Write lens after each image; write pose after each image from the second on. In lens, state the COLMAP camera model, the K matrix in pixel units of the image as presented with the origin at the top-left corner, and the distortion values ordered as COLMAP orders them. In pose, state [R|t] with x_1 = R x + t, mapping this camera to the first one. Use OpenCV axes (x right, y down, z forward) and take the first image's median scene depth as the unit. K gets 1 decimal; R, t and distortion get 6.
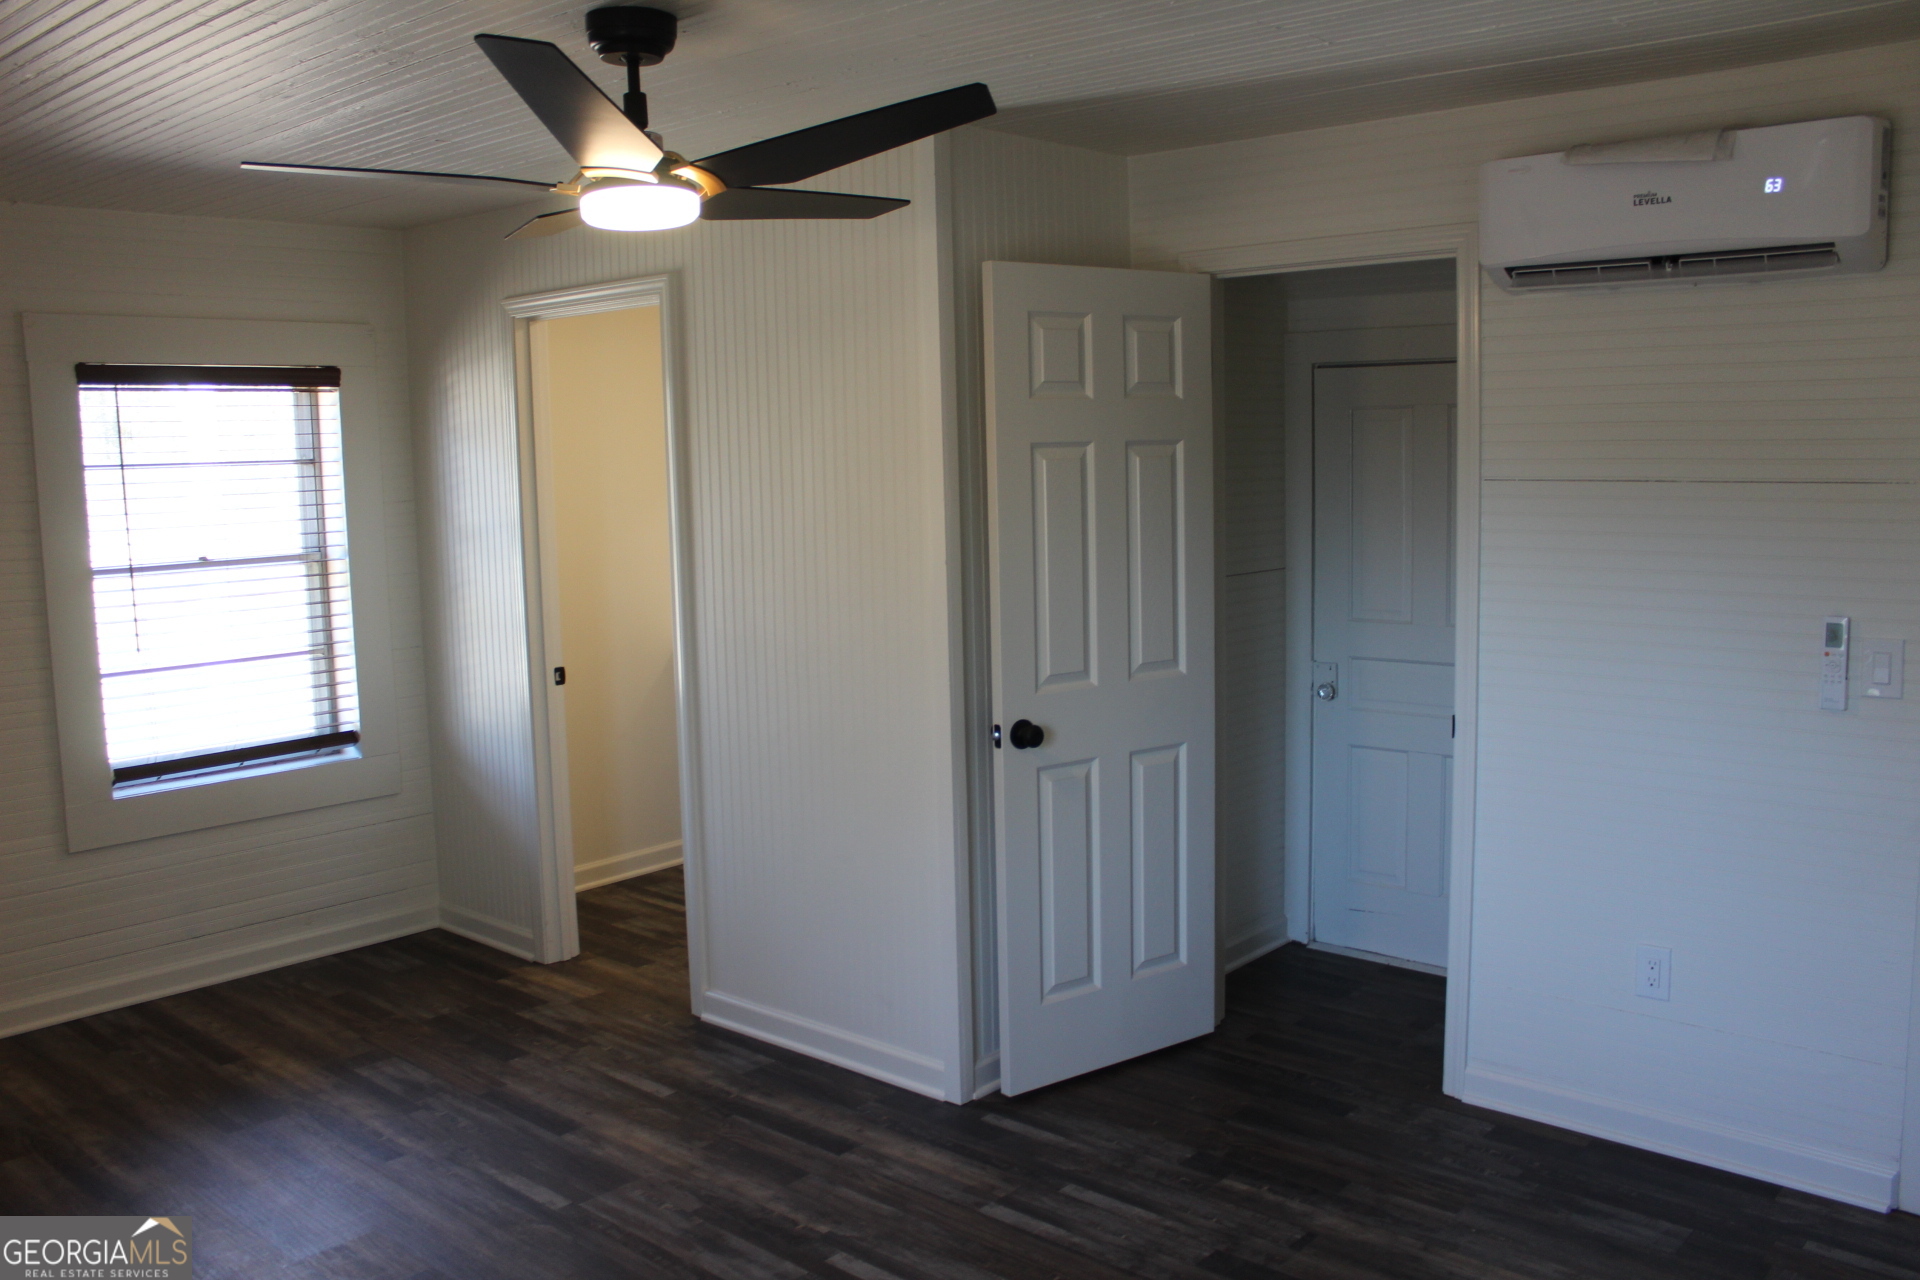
lens RADIAL K [[1603.9, 0, 975.9], [0, 1603.9, 650.3], [0, 0, 1]] dist [-0.171118, 0.166089]
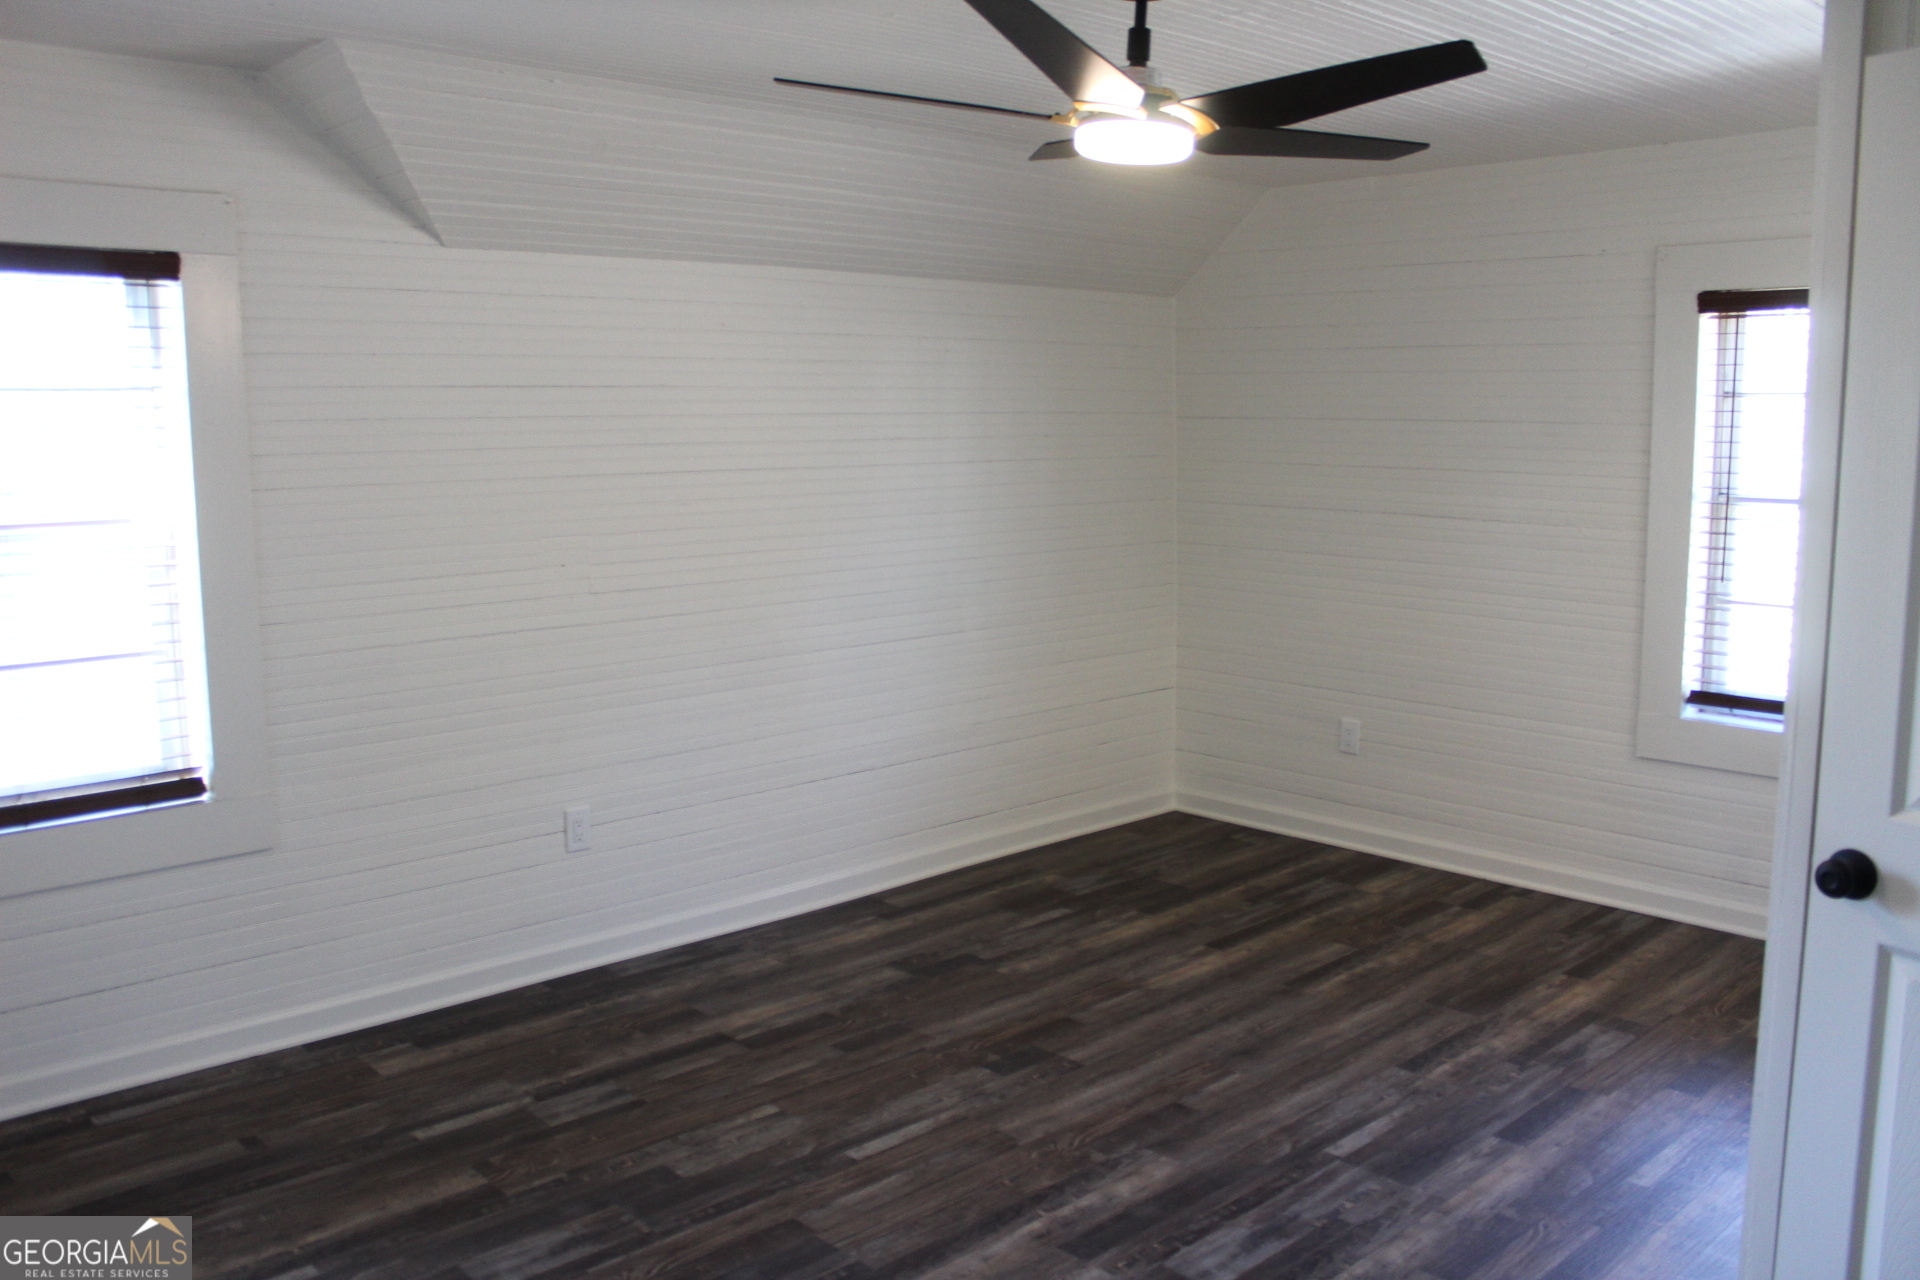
lens RADIAL K [[1581.1, 0, 960.0], [0, 1581.1, 640.0], [0, 0, 1]] dist [-0.002513, -0.002210]
pose [[-0.082524, 0.158051, -0.983976, 0.691876], [-0.116785, 0.979008, 0.167048, -0.101503], [0.989723, 0.128699, -0.062334, 0.793321]]
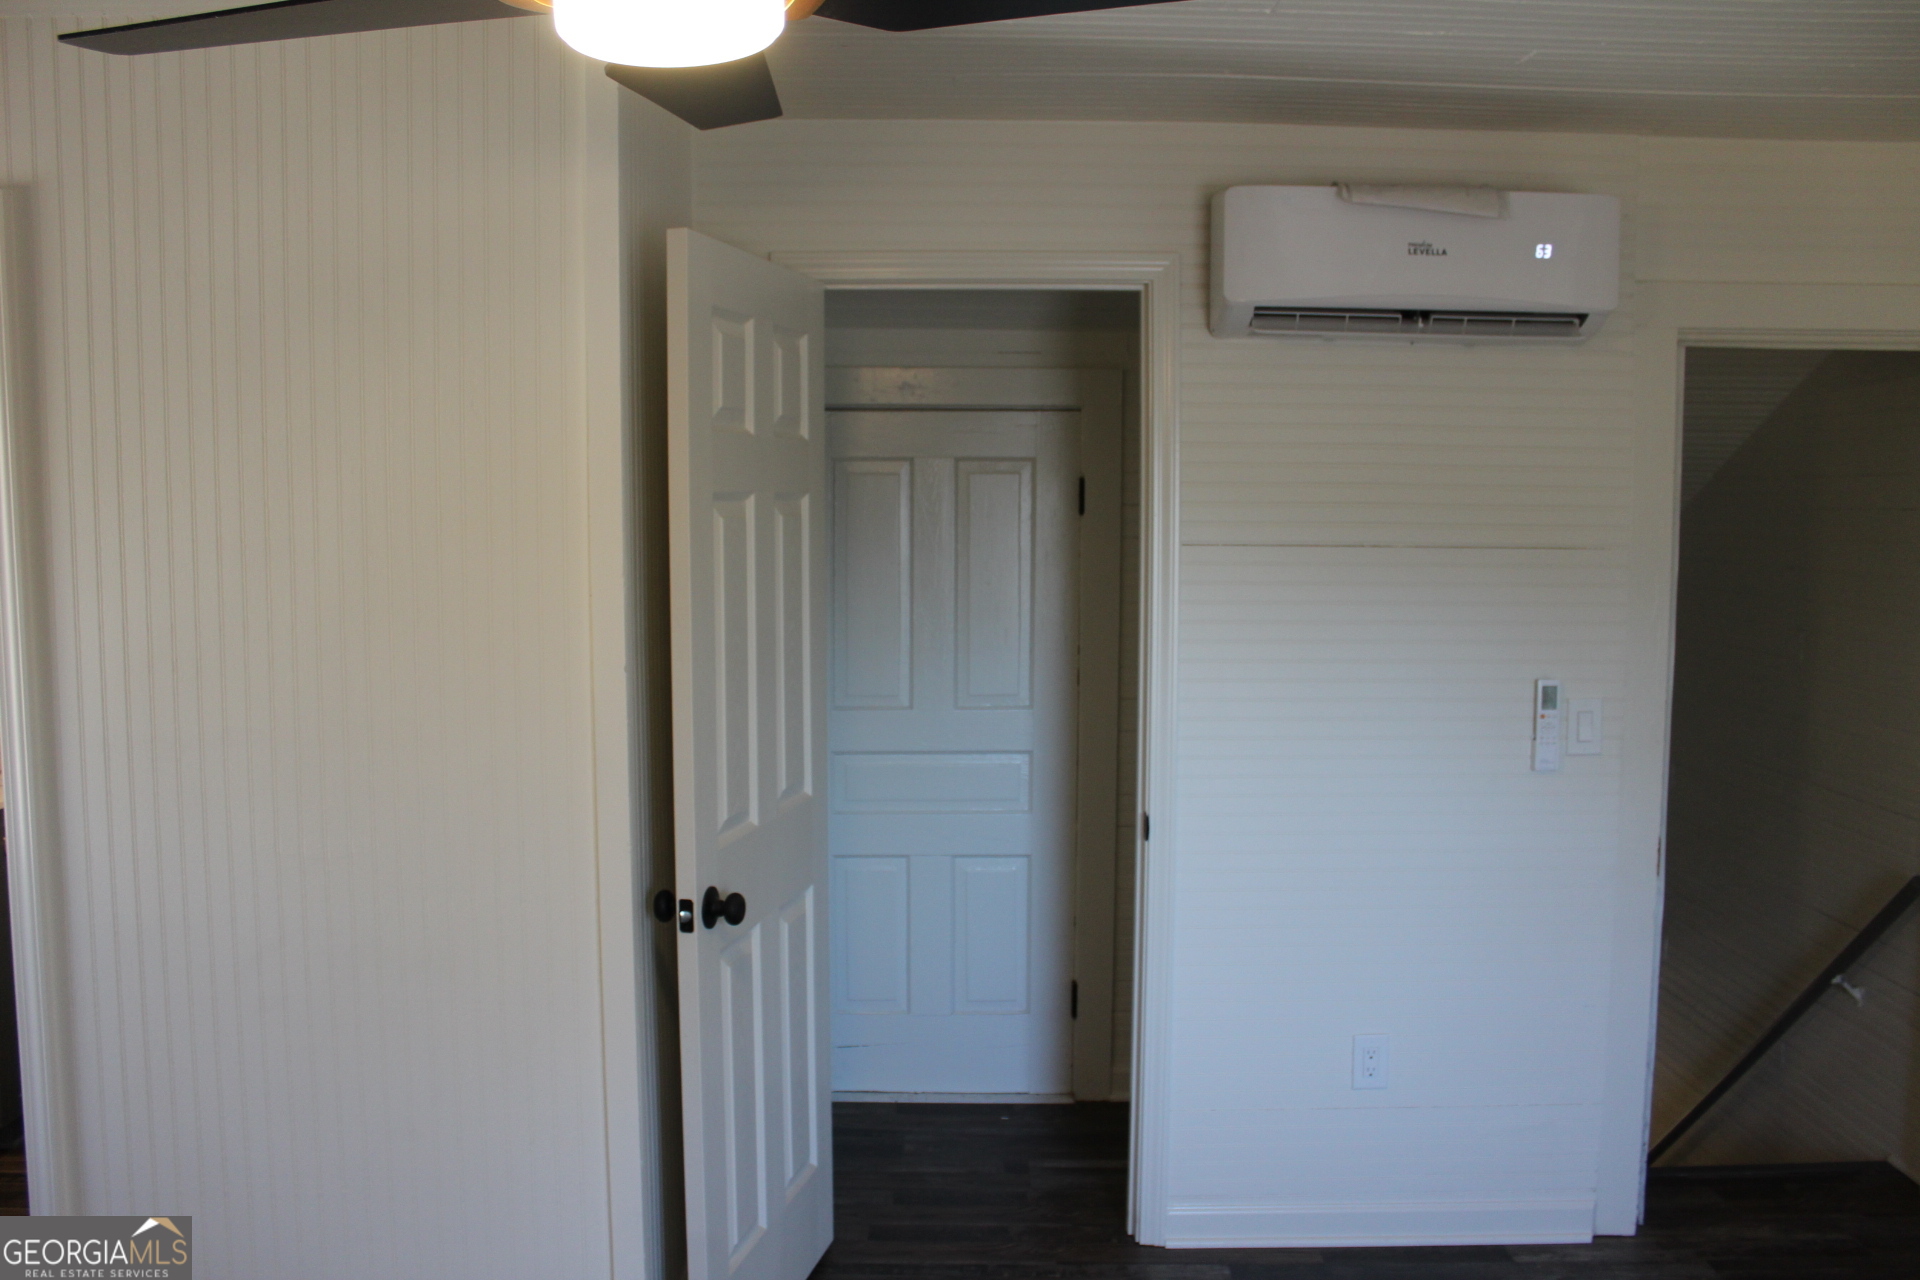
lens RADIAL K [[1603.9, 0, 975.9], [0, 1603.9, 650.3], [0, 0, 1]] dist [-0.171118, 0.166089]
pose [[0.743905, -0.041712, 0.666982, -0.390275], [0.064407, 0.997879, -0.009429, -0.052318], [-0.665175, 0.049973, 0.745014, 0.450245]]
